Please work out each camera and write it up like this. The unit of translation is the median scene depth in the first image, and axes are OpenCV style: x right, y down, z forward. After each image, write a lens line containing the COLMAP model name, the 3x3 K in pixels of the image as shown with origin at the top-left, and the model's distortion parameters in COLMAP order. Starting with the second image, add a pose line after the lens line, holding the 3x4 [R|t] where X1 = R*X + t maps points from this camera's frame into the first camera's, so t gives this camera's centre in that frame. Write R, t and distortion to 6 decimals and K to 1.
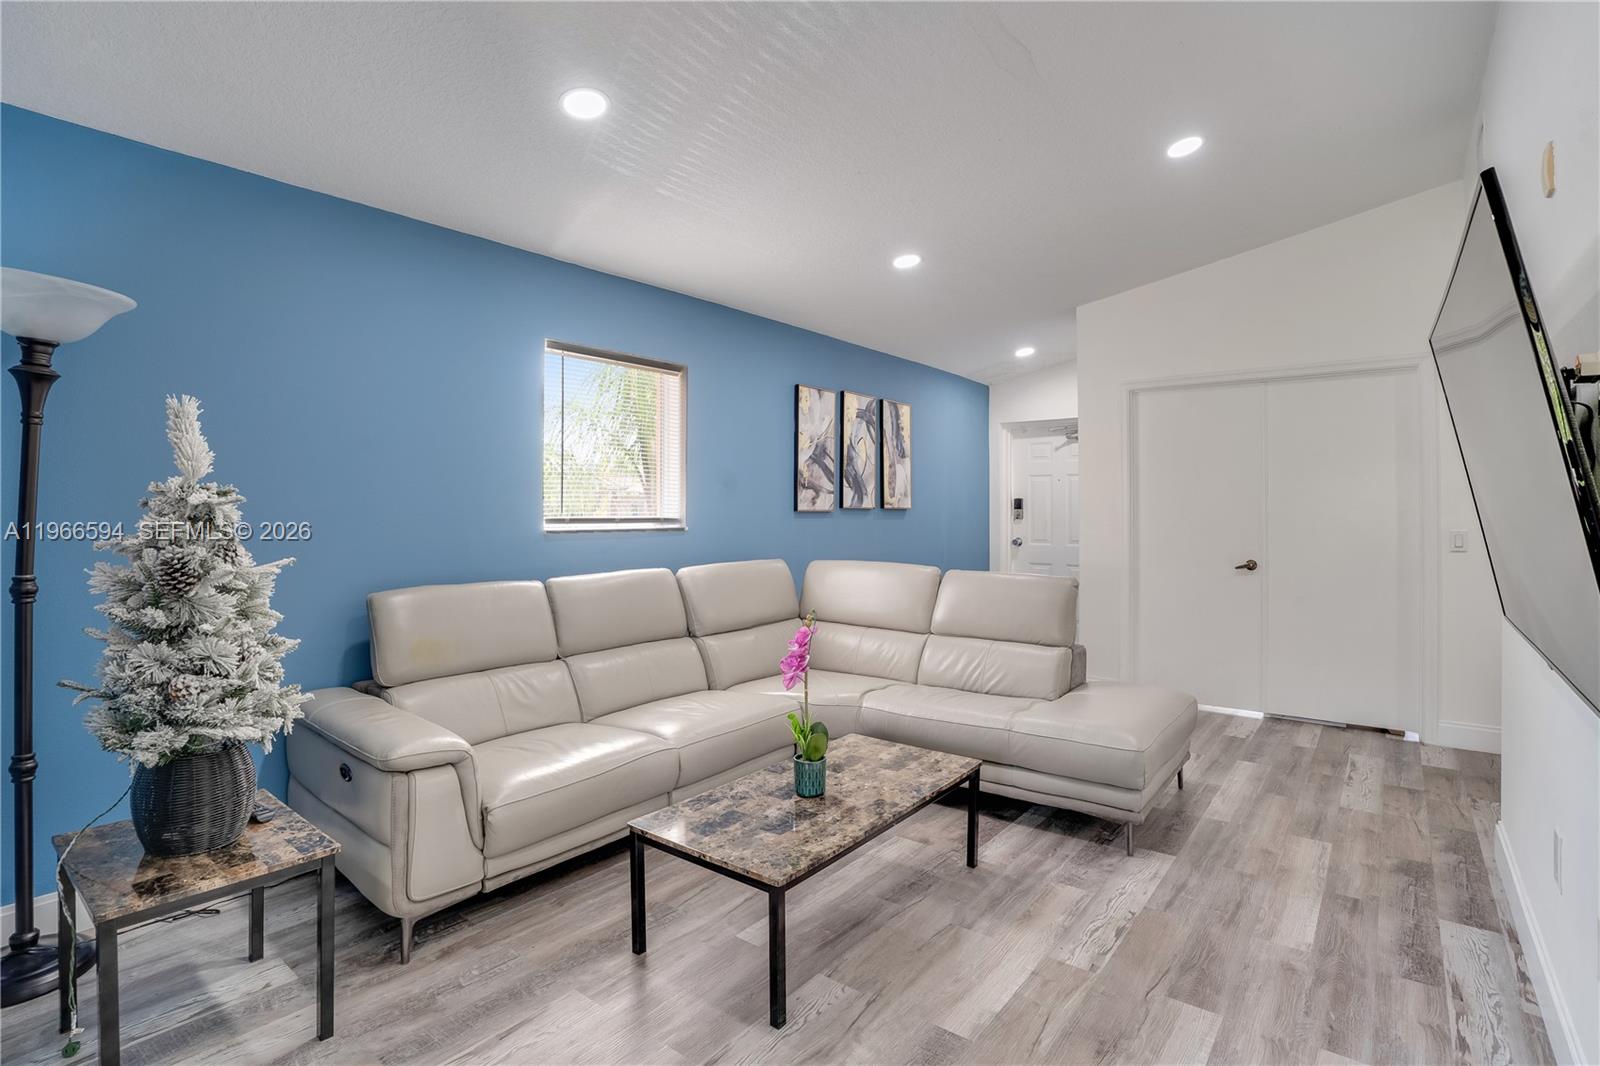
lens RADIAL K [[816.3, 0, 795.7], [0, 816.3, 533.1], [0, 0, 1]] dist [-0.005146, 0.003109]
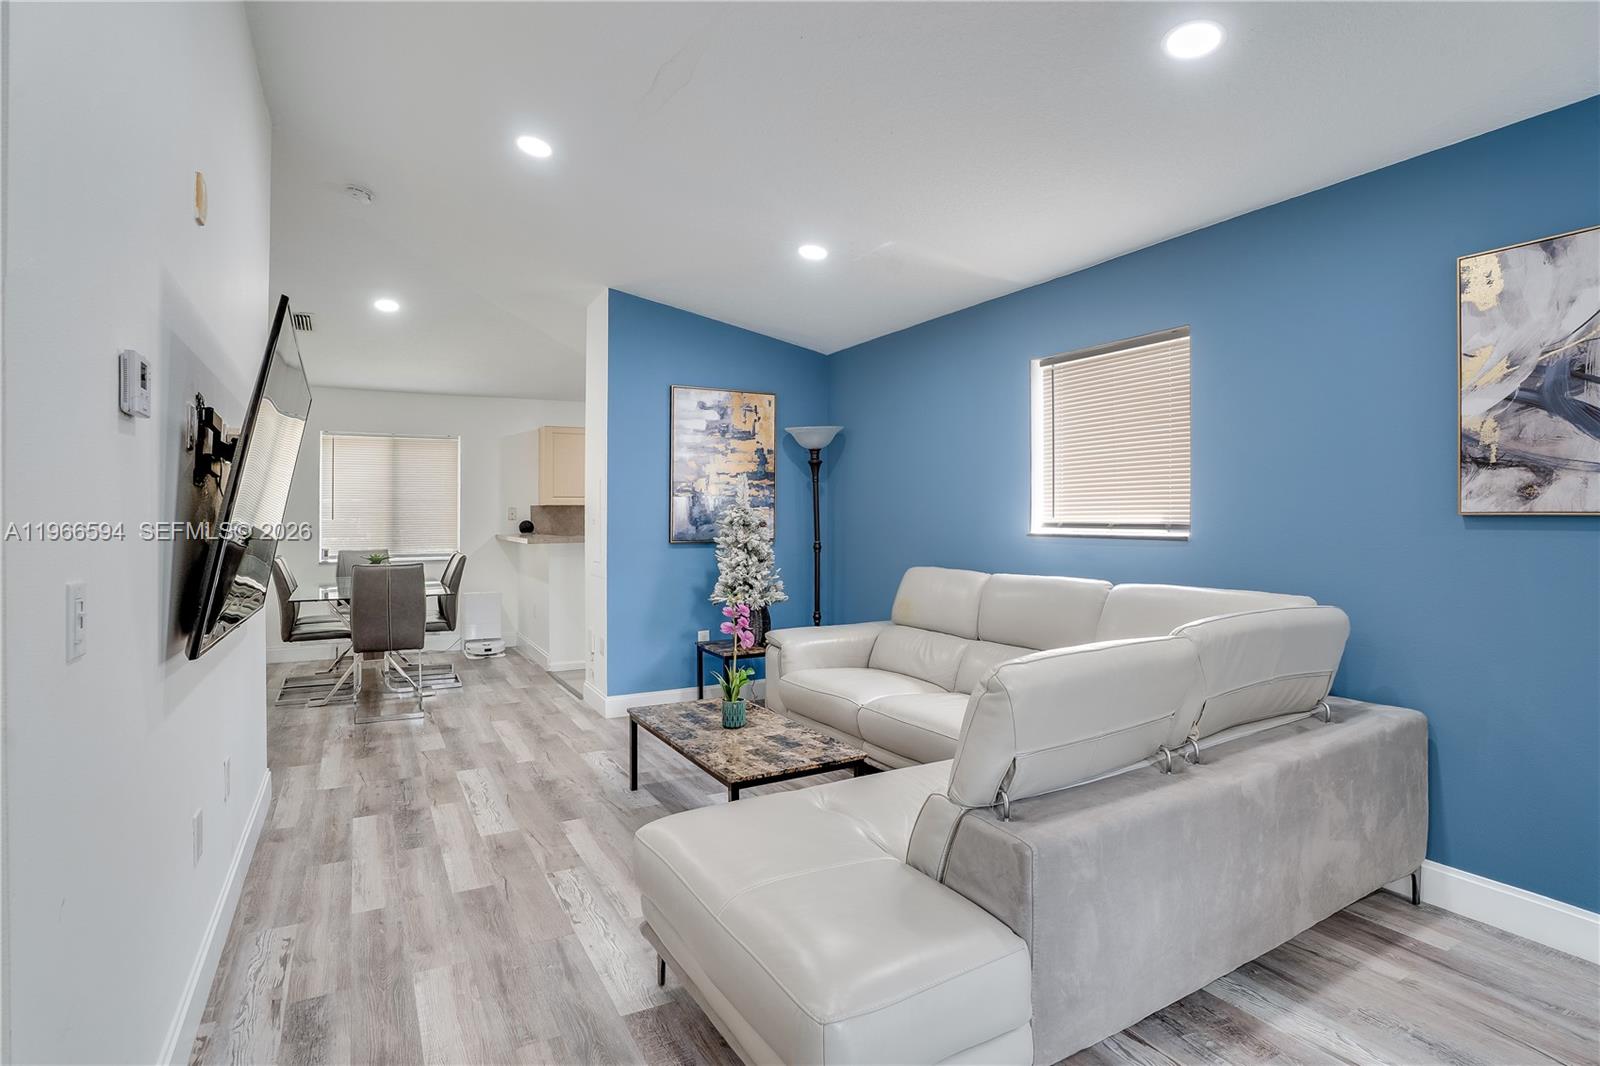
lens RADIAL K [[787.1, 0, 796.2], [0, 787.1, 519.1], [0, 0, 1]] dist [-0.004877, -0.000129]
pose [[-0.406349, 0.010928, -0.913652, 1.181429], [-0.013871, 0.999739, 0.018126, -0.054193], [0.913612, 0.020039, -0.406092, 1.627263]]
